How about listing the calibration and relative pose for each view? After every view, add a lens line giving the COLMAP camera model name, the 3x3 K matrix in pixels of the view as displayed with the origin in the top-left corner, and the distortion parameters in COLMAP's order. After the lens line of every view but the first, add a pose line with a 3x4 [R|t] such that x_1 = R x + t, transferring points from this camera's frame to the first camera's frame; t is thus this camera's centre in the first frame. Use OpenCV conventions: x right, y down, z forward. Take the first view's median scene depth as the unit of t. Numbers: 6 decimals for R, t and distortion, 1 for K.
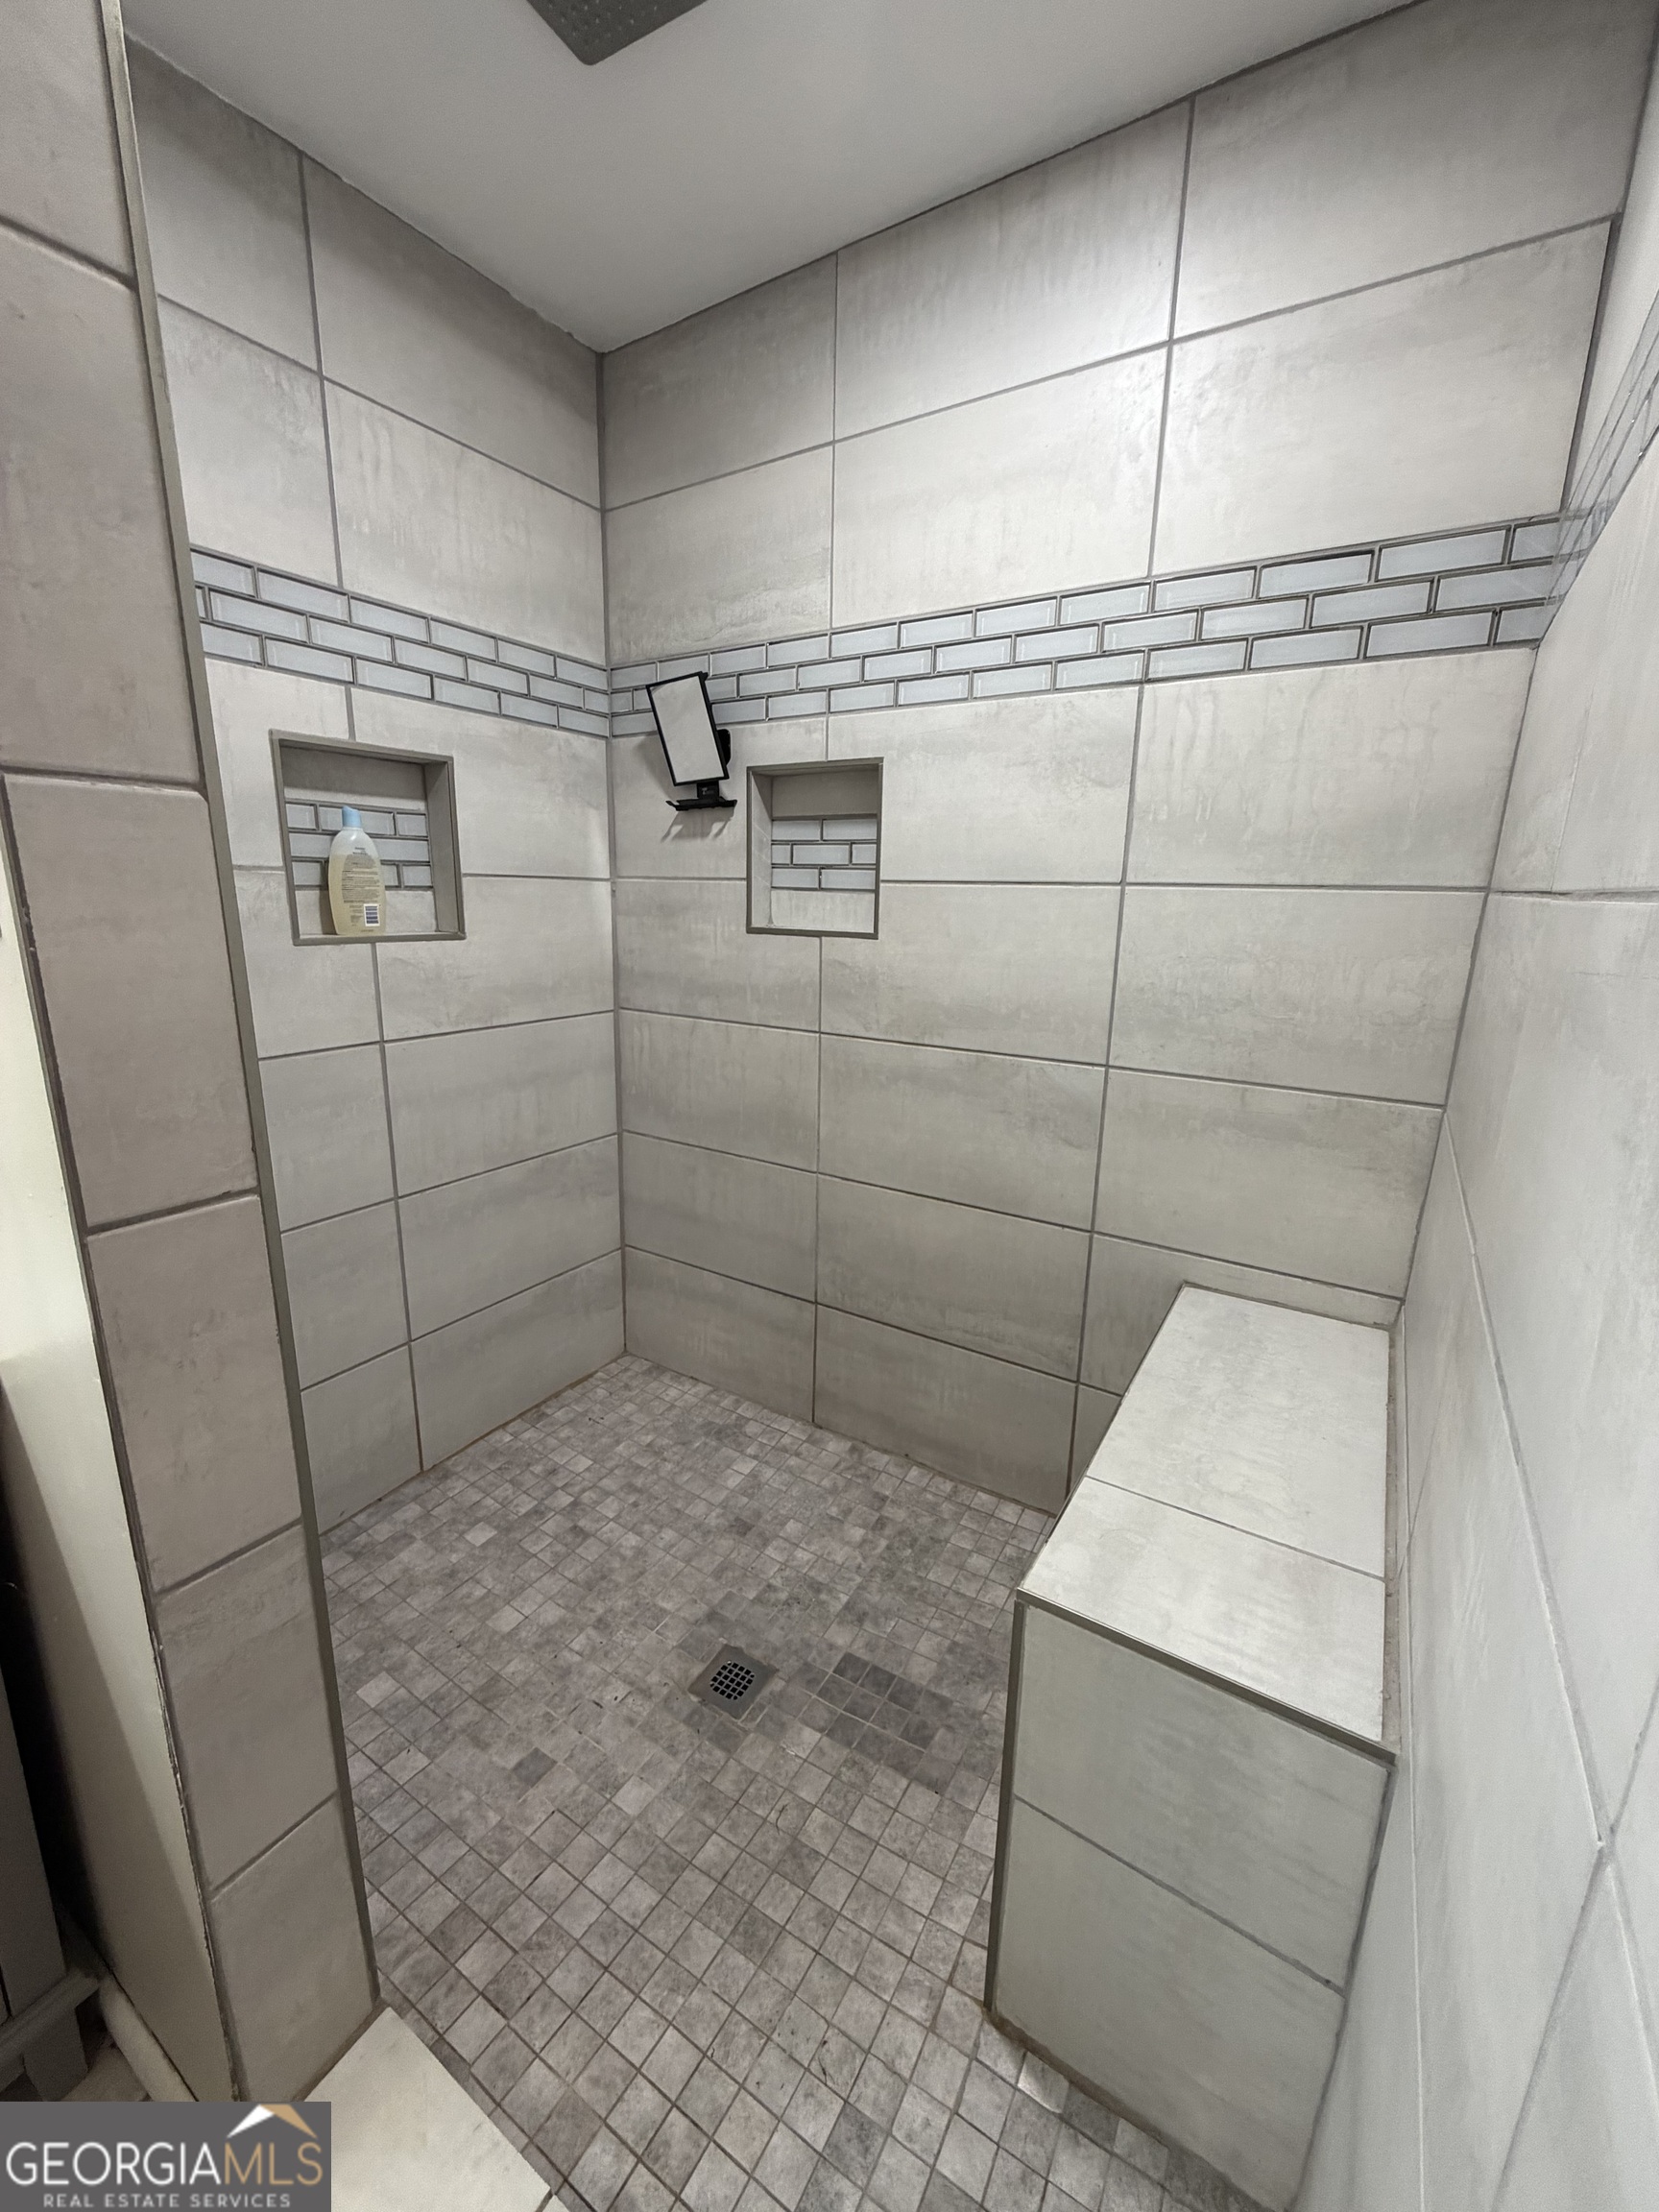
lens RADIAL K [[881.1, 0, 829.5], [0, 881.1, 1106.0], [0, 0, 1]] dist [0.000707, 0.000181]
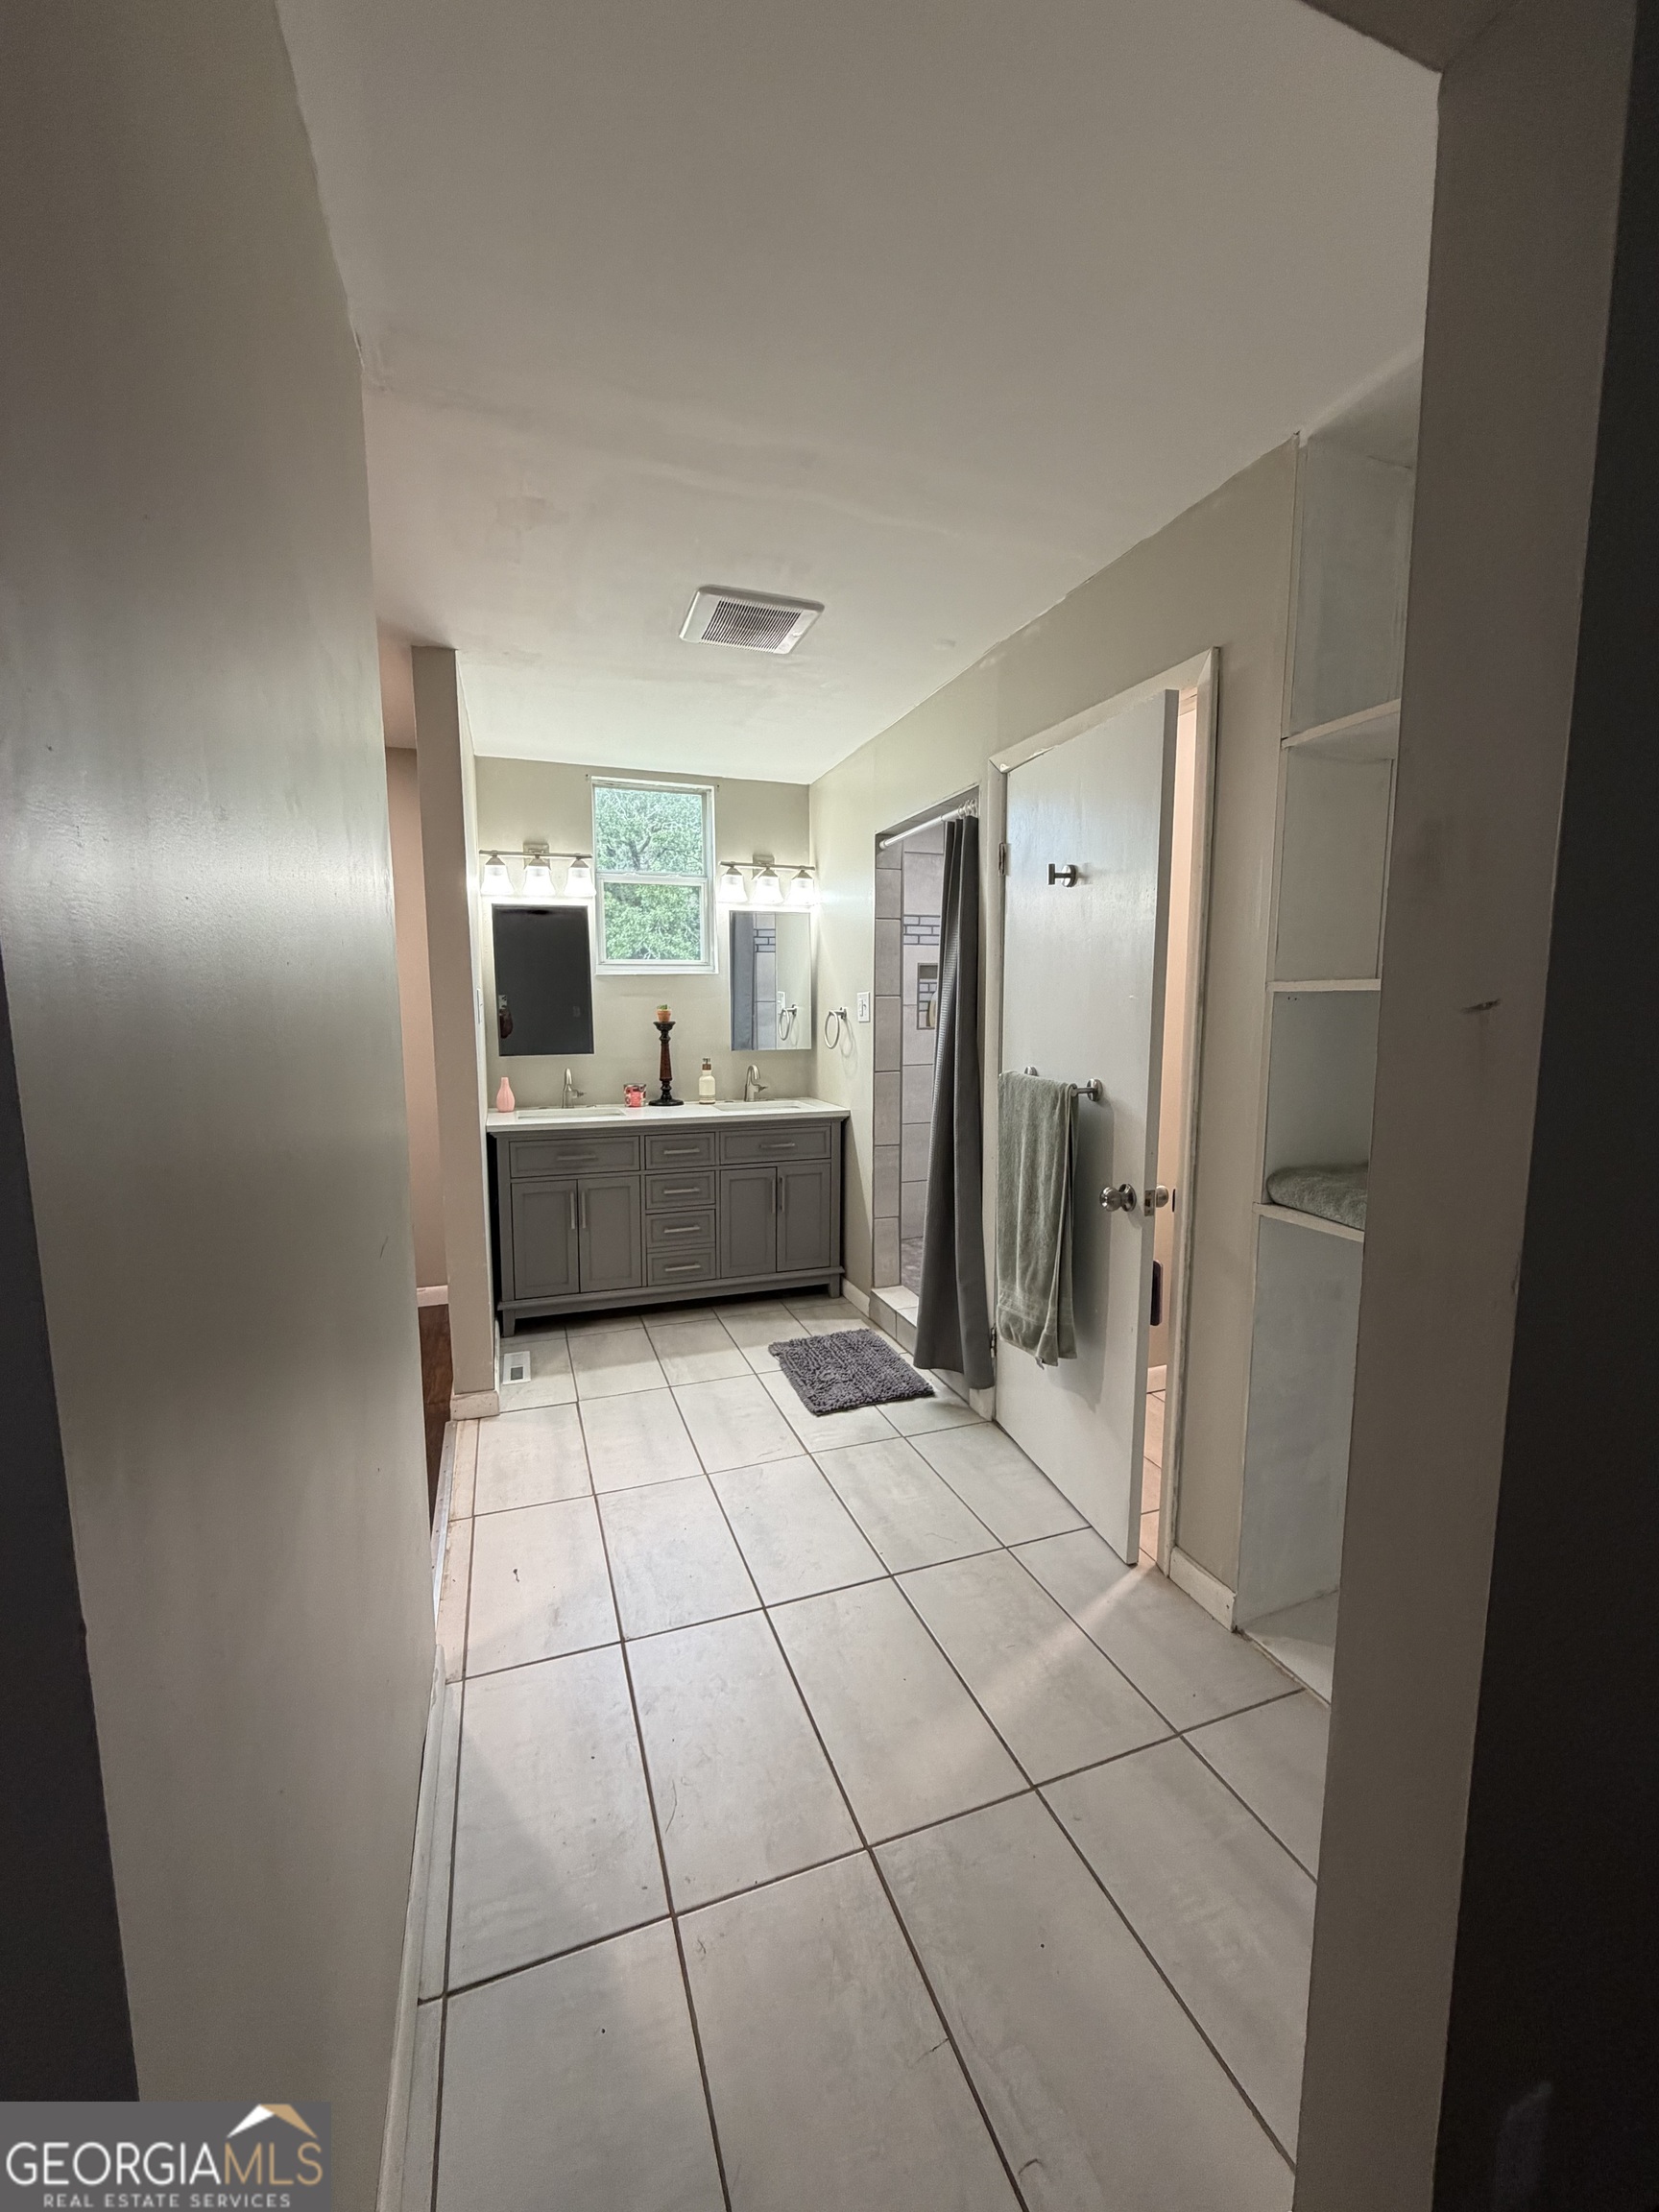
lens RADIAL K [[881.1, 0, 829.5], [0, 881.1, 1106.0], [0, 0, 1]] dist [0.000707, 0.000181]
pose [[0.792885, 0.046003, -0.607632, 1.103905], [-0.125342, 0.988137, -0.088745, 0.421209], [0.596341, 0.146526, 0.789245, -1.678625]]
